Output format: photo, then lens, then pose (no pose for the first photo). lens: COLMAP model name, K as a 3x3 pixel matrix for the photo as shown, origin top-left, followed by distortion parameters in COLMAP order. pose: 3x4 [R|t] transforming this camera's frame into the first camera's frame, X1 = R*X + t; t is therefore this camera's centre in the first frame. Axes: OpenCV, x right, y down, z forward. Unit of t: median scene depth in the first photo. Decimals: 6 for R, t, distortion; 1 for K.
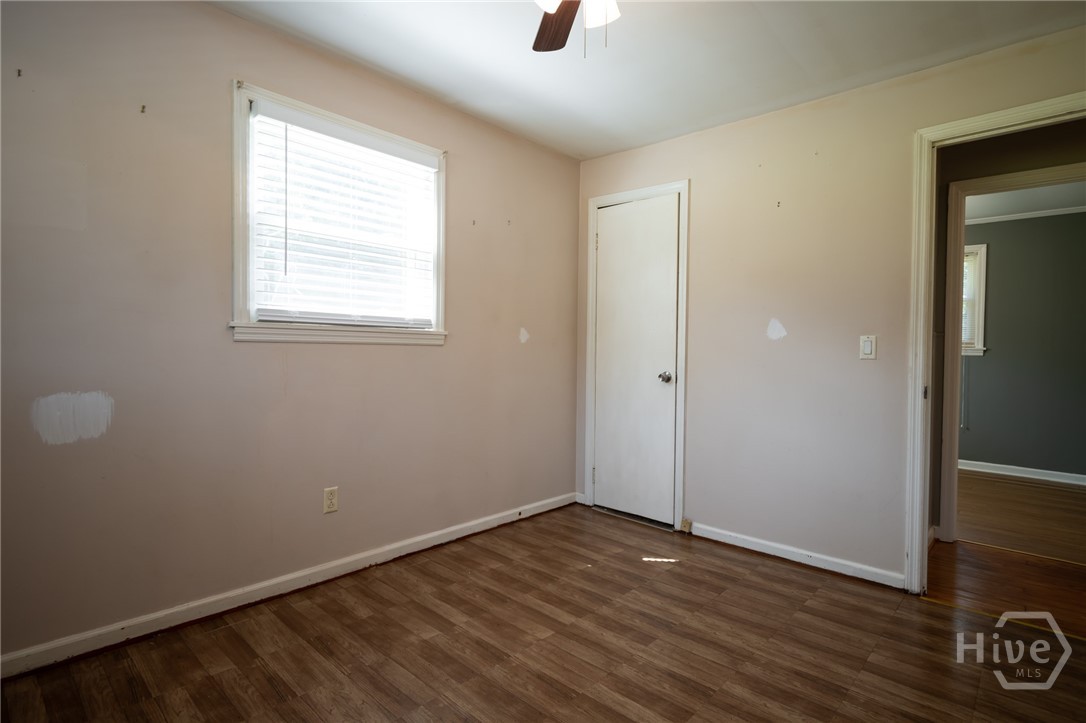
lens RADIAL K [[538.9, 0, 543.1], [0, 538.9, 362.1], [0, 0, 1]] dist [-0.004311, -0.000372]
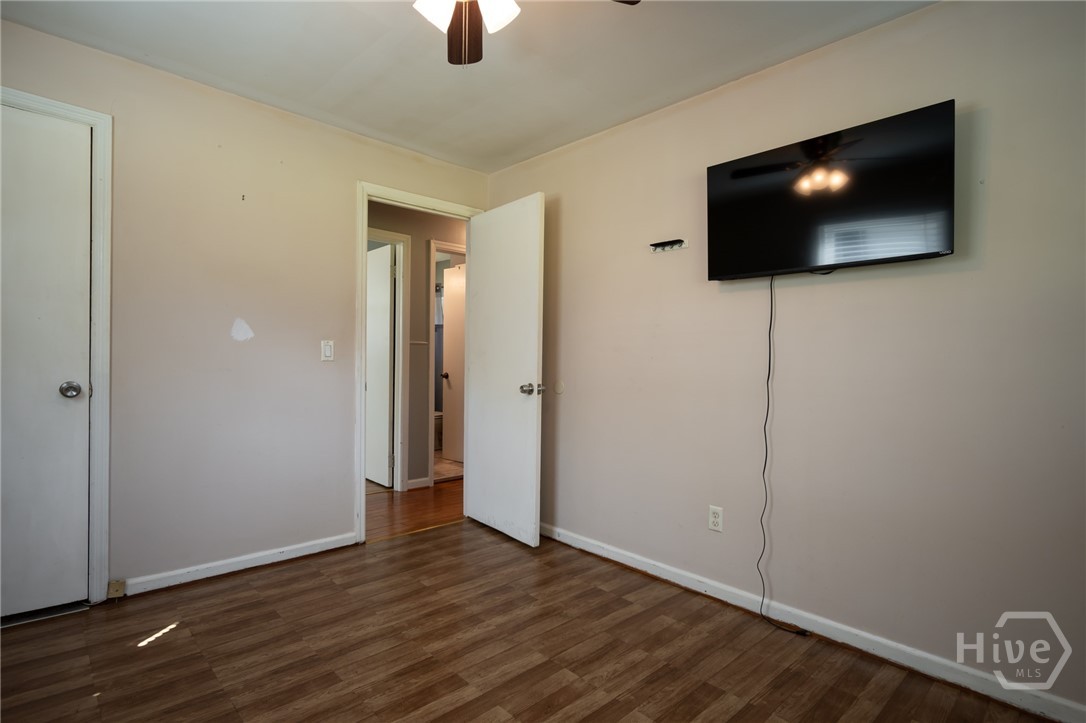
lens RADIAL K [[538.9, 0, 550.9], [0, 538.9, 357.2], [0, 0, 1]] dist [-0.004311, -0.000372]
pose [[0.050618, -0.010045, 0.998668, -0.513225], [-0.000417, 0.999949, 0.010079, -0.024288], [-0.998718, -0.000926, 0.050612, 0.439674]]
